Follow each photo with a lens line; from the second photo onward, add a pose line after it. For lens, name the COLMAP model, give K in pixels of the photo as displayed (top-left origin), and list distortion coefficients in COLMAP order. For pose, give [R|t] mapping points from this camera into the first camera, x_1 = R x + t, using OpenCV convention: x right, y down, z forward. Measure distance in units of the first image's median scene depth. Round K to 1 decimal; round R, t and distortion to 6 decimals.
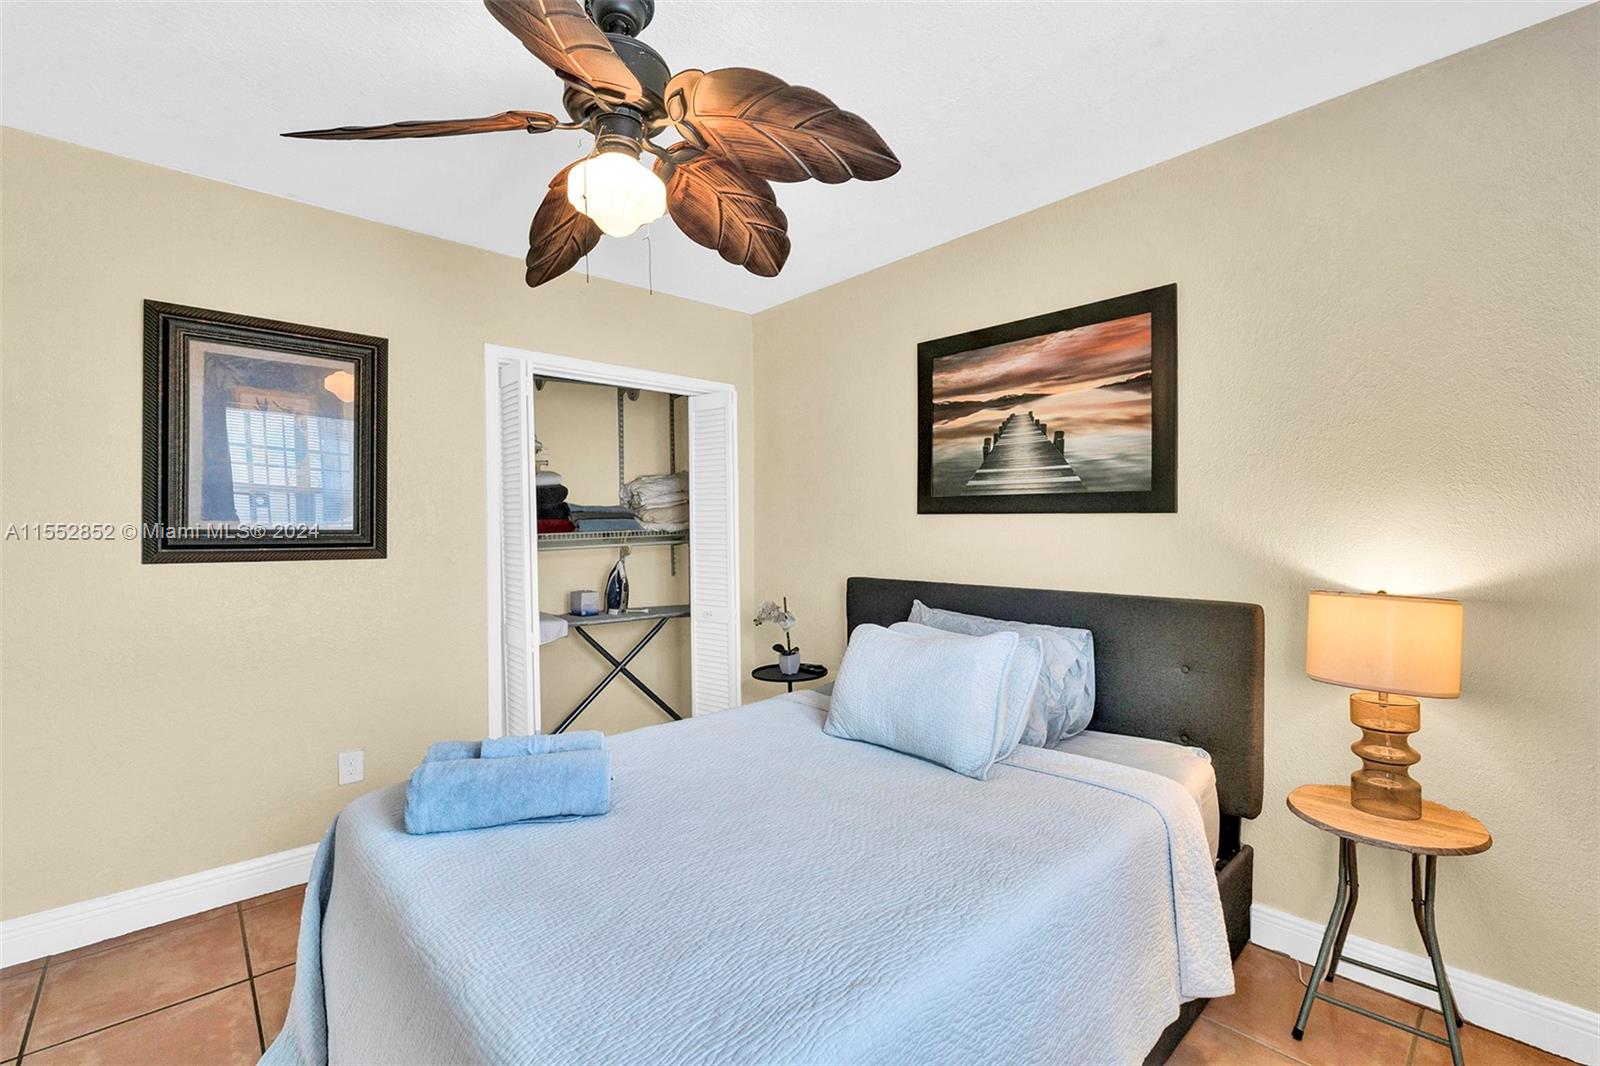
lens RADIAL K [[683.6, 0, 794.5], [0, 683.6, 530.5], [0, 0, 1]] dist [-0.015440, -0.000338]
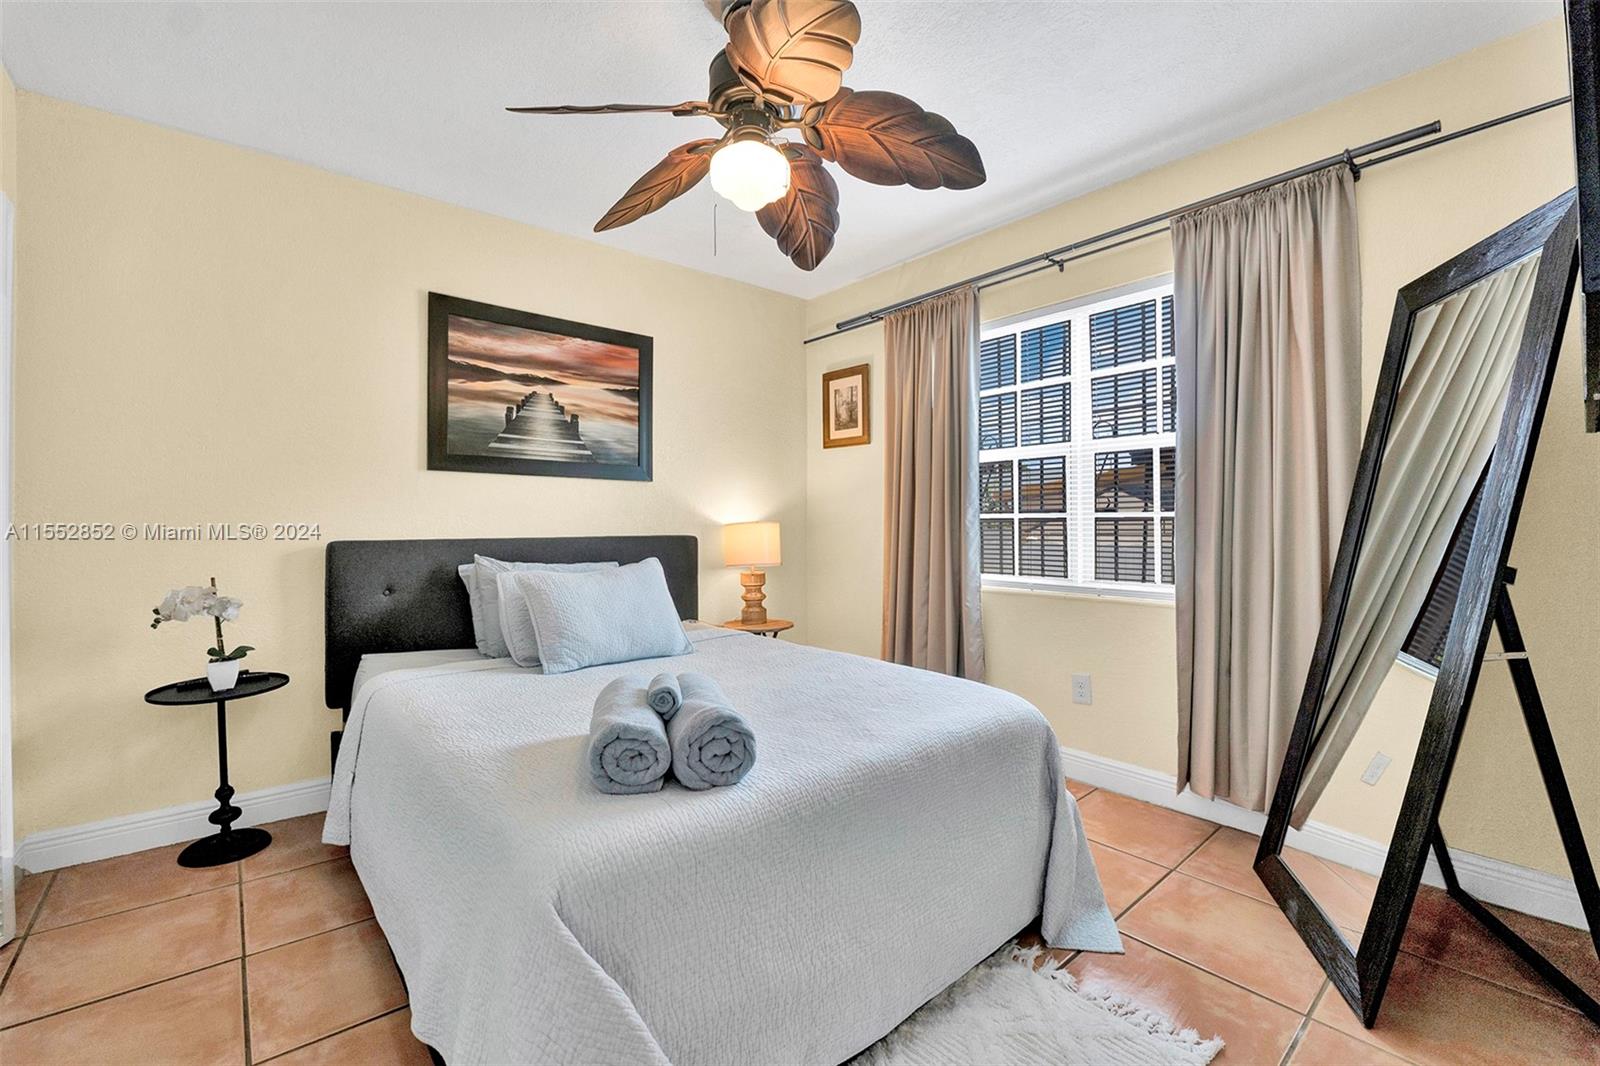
lens RADIAL K [[683.6, 0, 794.5], [0, 683.6, 530.5], [0, 0, 1]] dist [-0.015440, -0.000338]
pose [[0.018482, -0.006086, 0.999811, -0.886387], [0.012576, 0.999904, 0.005854, 0.071740], [-0.999750, 0.012465, 0.018557, 0.550774]]
